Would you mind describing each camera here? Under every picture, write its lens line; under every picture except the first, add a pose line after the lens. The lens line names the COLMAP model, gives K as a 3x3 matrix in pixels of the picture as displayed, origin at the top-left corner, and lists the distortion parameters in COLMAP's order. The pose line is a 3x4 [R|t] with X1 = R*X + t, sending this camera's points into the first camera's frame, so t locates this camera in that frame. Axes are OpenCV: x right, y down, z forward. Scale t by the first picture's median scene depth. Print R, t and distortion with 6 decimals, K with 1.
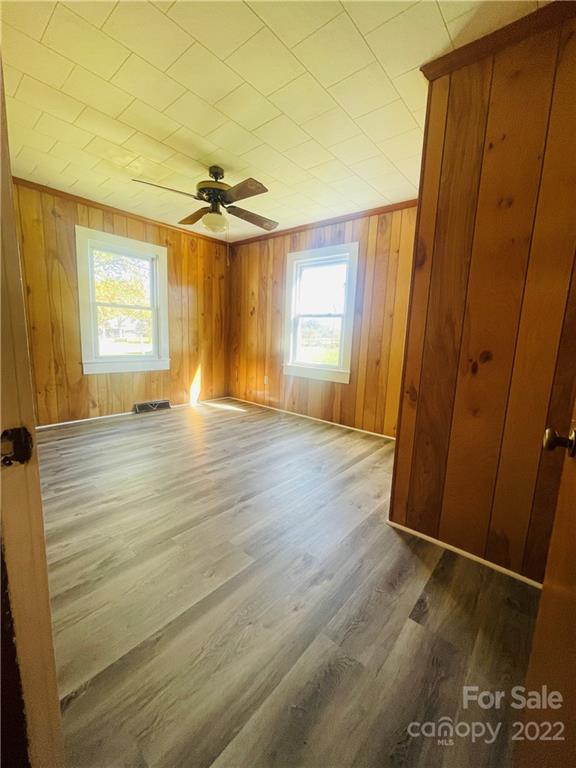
lens RADIAL K [[313.7, 0, 289.7], [0, 313.7, 382.9], [0, 0, 1]] dist [-0.002921, 0.001031]
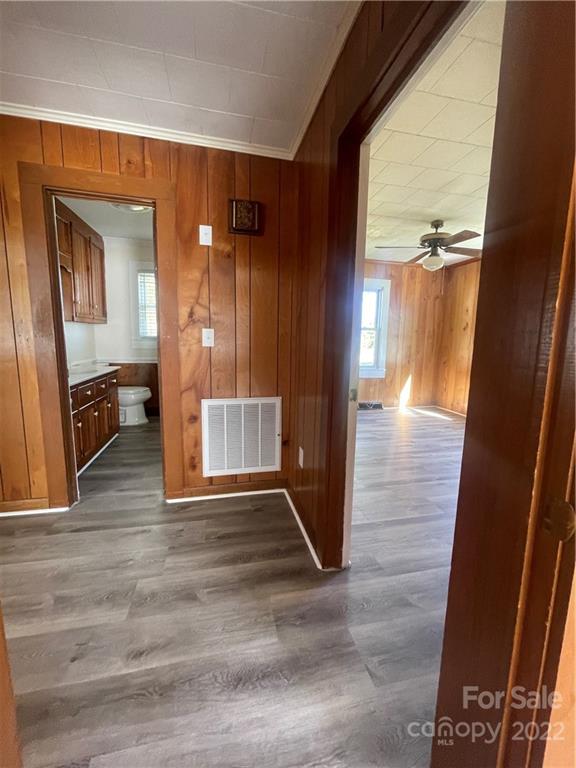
lens RADIAL K [[313.7, 0, 289.0], [0, 313.7, 384.2], [0, 0, 1]] dist [-0.002921, 0.001031]
pose [[0.801716, 0.059416, -0.594744, 0.050330], [-0.080383, 0.996725, -0.008782, 0.025366], [0.592275, 0.054848, 0.803867, -0.219625]]
